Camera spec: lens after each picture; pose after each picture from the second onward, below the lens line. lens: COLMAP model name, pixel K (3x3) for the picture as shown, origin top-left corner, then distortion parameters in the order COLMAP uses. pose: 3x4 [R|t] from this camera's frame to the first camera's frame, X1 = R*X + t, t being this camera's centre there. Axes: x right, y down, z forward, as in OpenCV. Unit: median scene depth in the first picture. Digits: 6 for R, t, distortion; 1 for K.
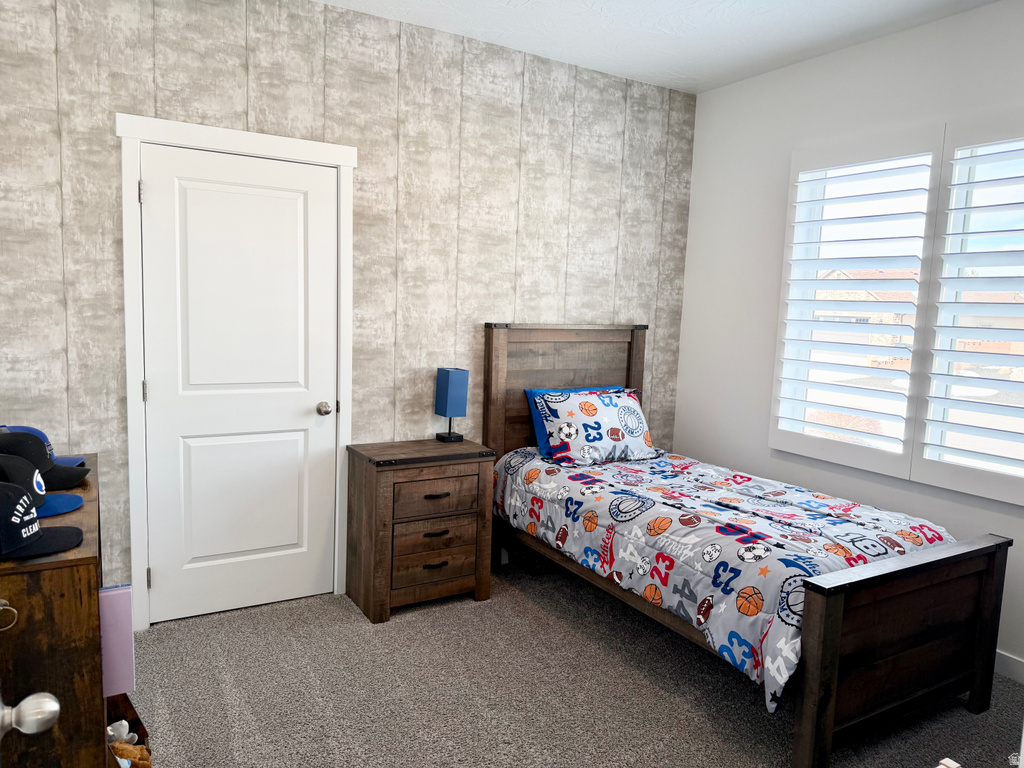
lens RADIAL K [[723.6, 0, 523.6], [0, 723.6, 381.7], [0, 0, 1]] dist [0.074796, -0.100120]
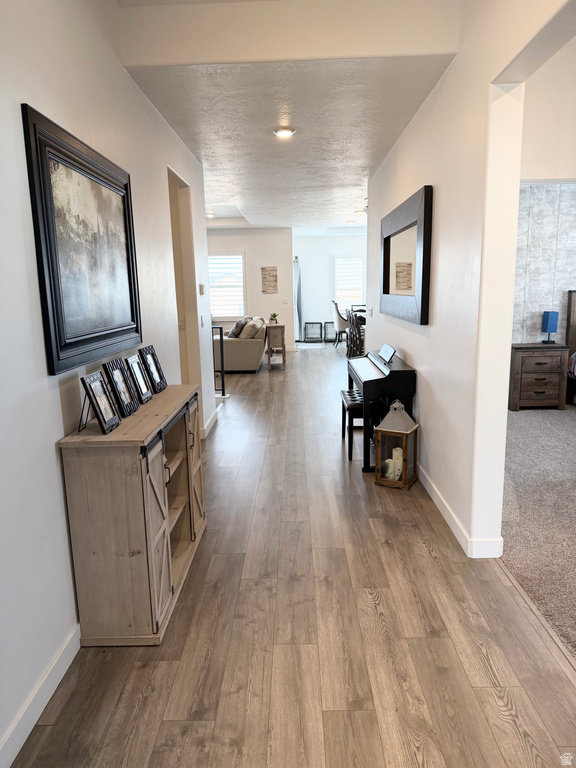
lens RADIAL K [[542.7, 0, 288.0], [0, 542.7, 384.0], [0, 0, 1]] dist [0.074796, -0.100120]
pose [[0.842515, 0.039195, -0.537245, 0.143156], [-0.004135, 0.997791, 0.066310, 0.099249], [0.538657, -0.053645, 0.840816, -0.917397]]
